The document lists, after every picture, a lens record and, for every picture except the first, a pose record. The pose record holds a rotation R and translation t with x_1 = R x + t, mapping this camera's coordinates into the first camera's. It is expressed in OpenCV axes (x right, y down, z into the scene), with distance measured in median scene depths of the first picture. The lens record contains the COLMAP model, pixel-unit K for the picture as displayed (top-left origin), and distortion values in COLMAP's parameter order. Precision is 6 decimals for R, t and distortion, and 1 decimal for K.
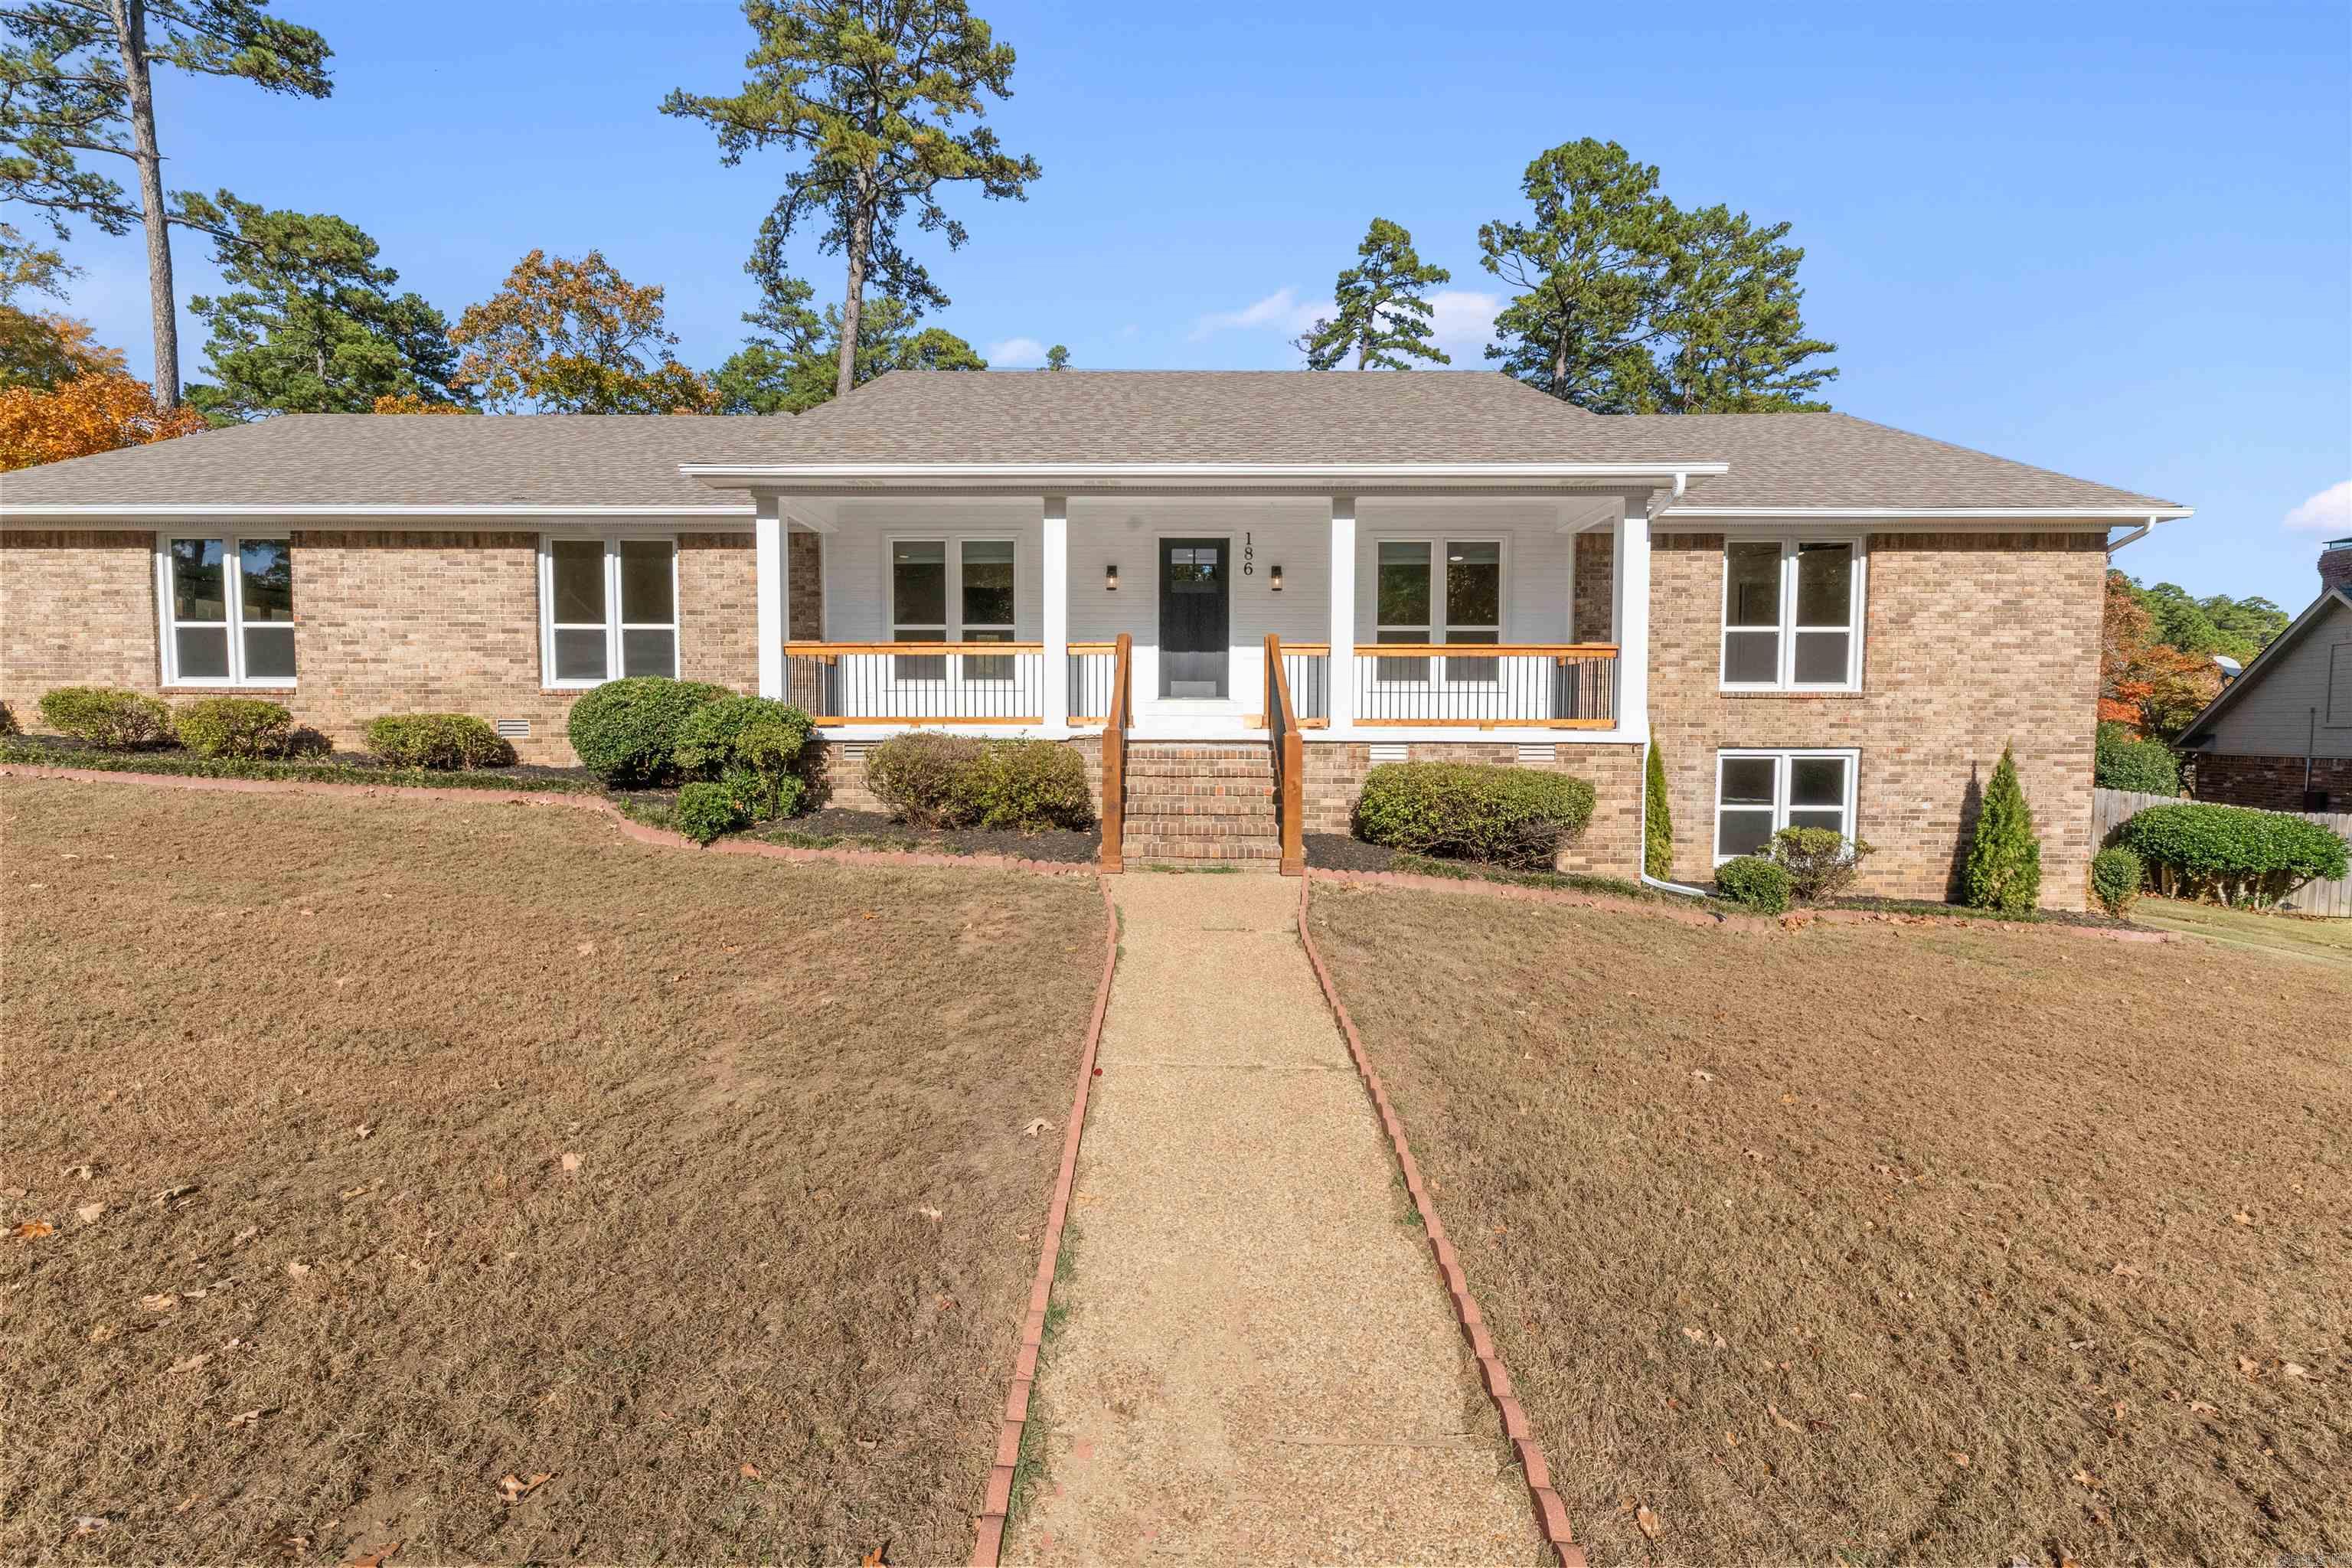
lens RADIAL K [[955.4, 0, 1175.7], [0, 955.4, 796.2], [0, 0, 1]] dist [0.001665, 0.000219]
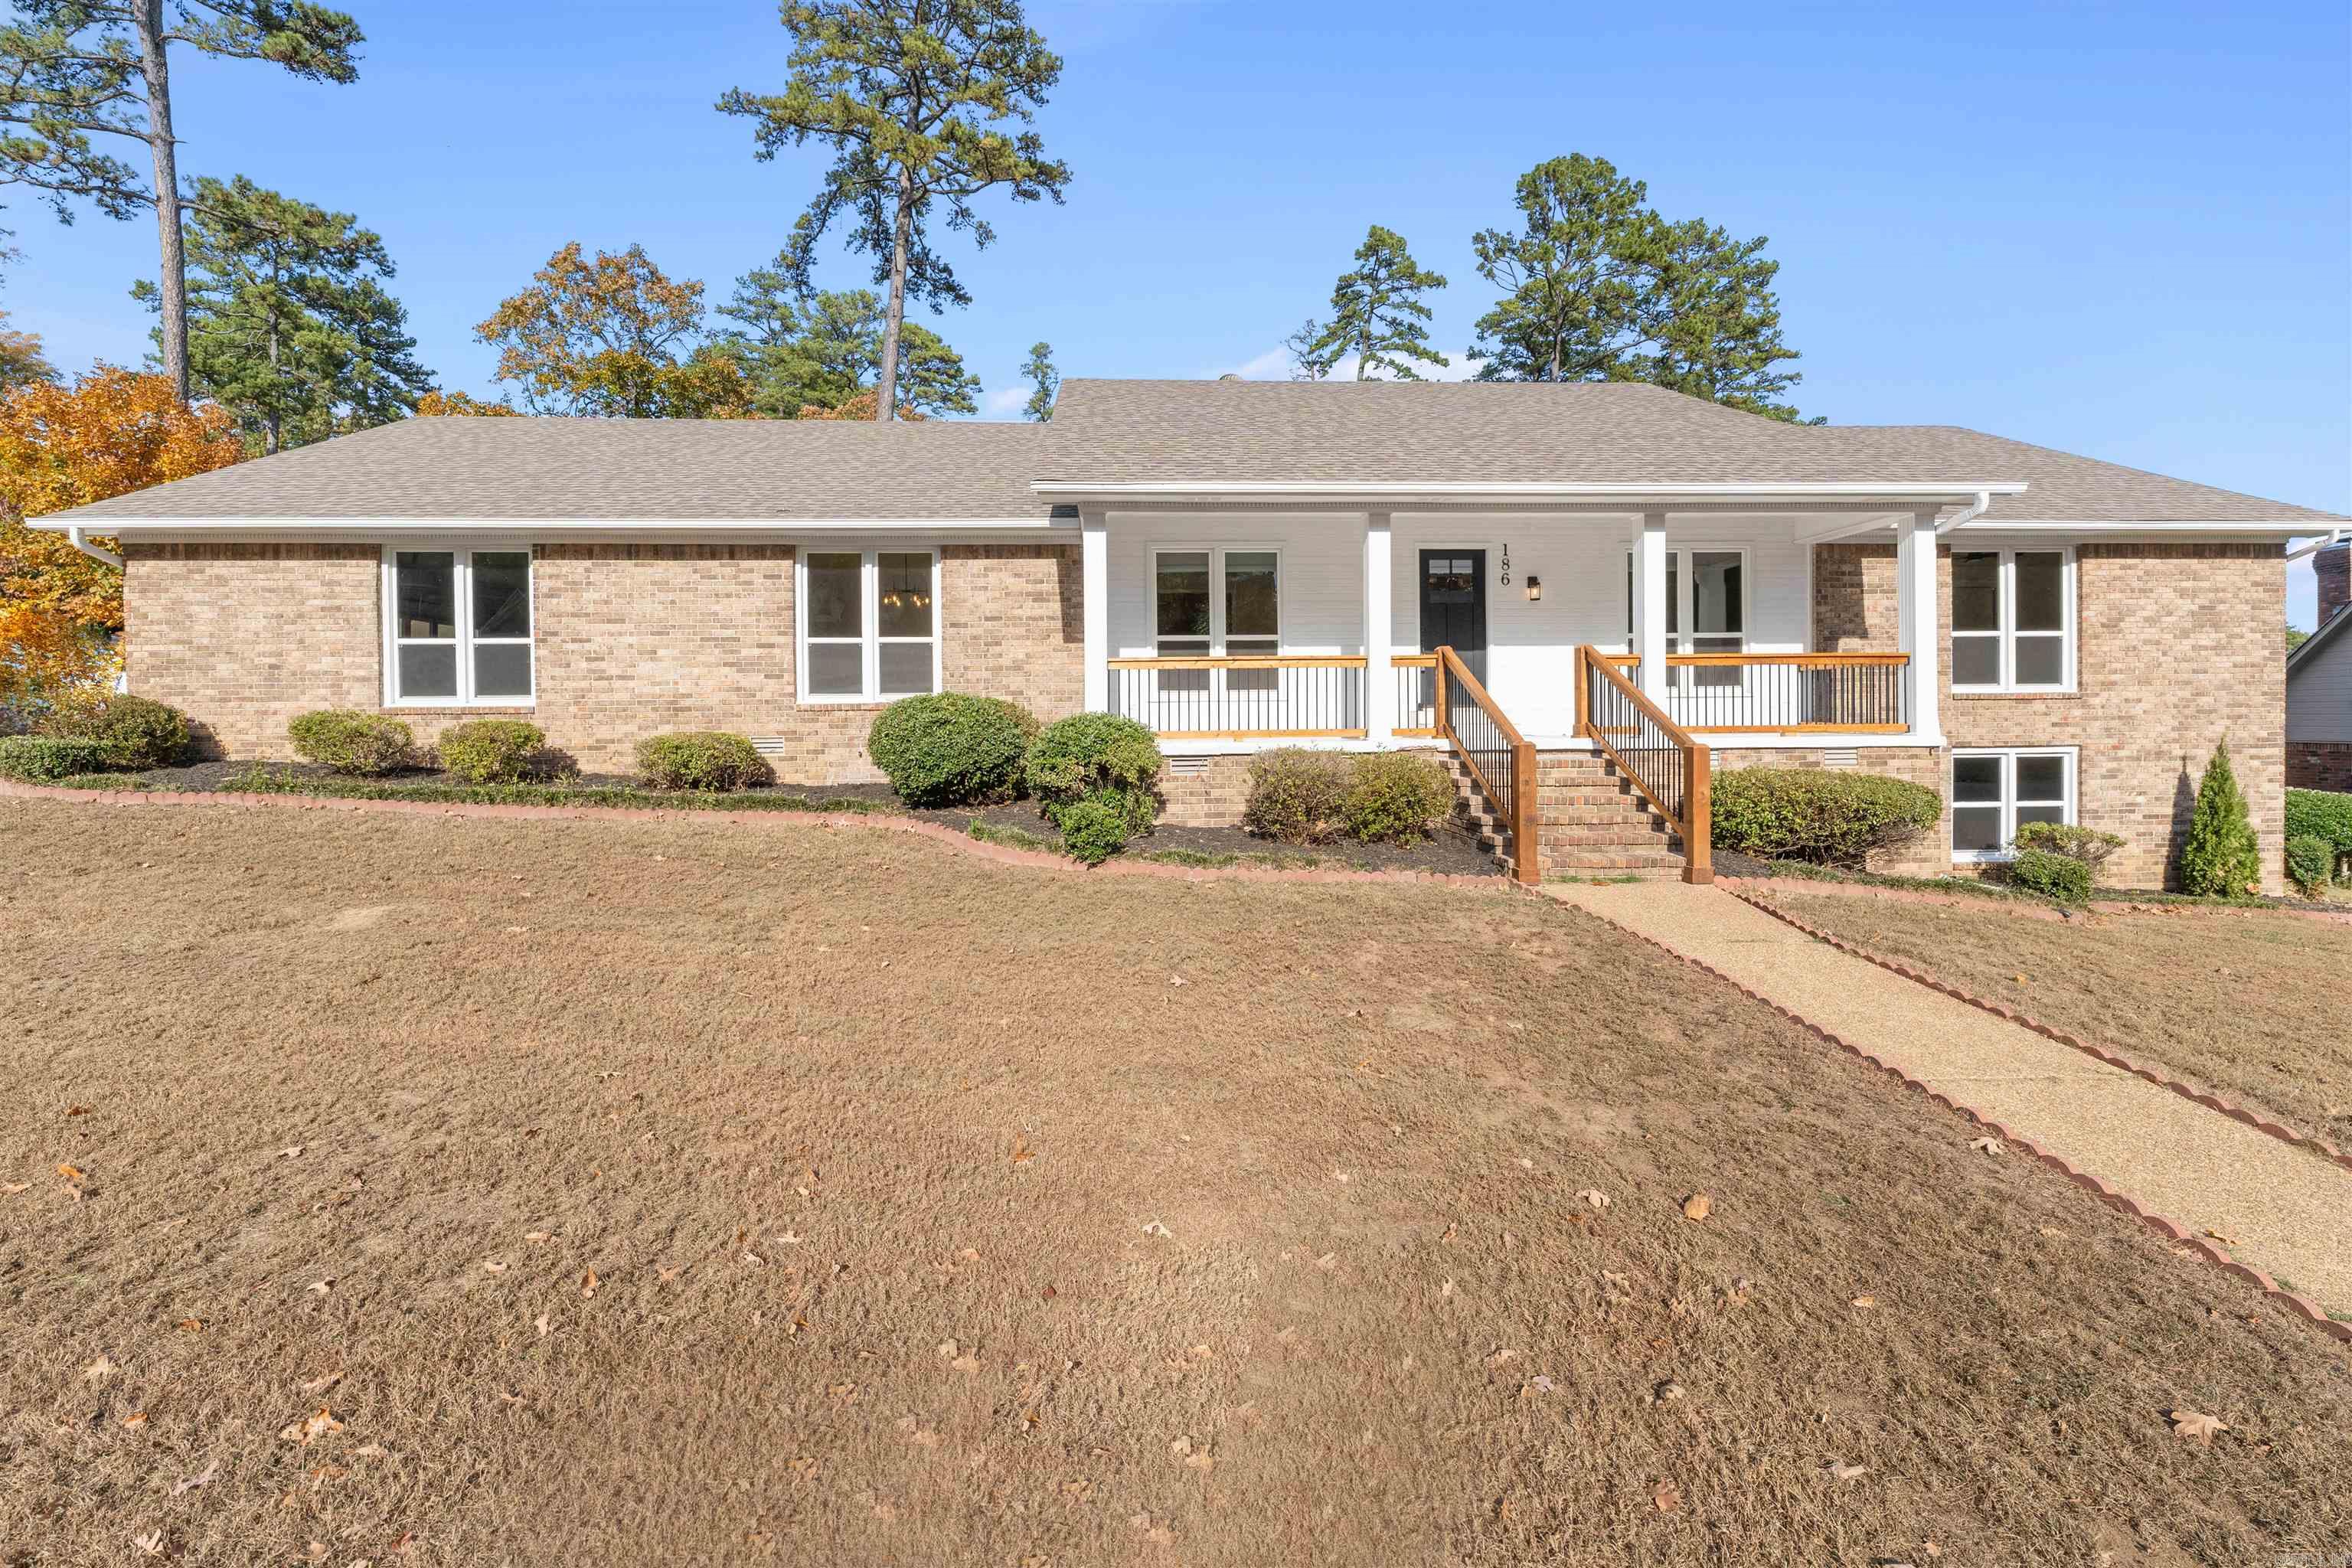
lens RADIAL K [[973.7, 0, 1173.5], [0, 973.7, 752.7], [0, 0, 1]] dist [0.004950, -0.000686]
pose [[0.997713, -0.015285, 0.065846, -0.346549], [0.017903, 0.999065, -0.039358, -0.017892], [-0.065183, 0.040447, 0.997053, -0.007362]]
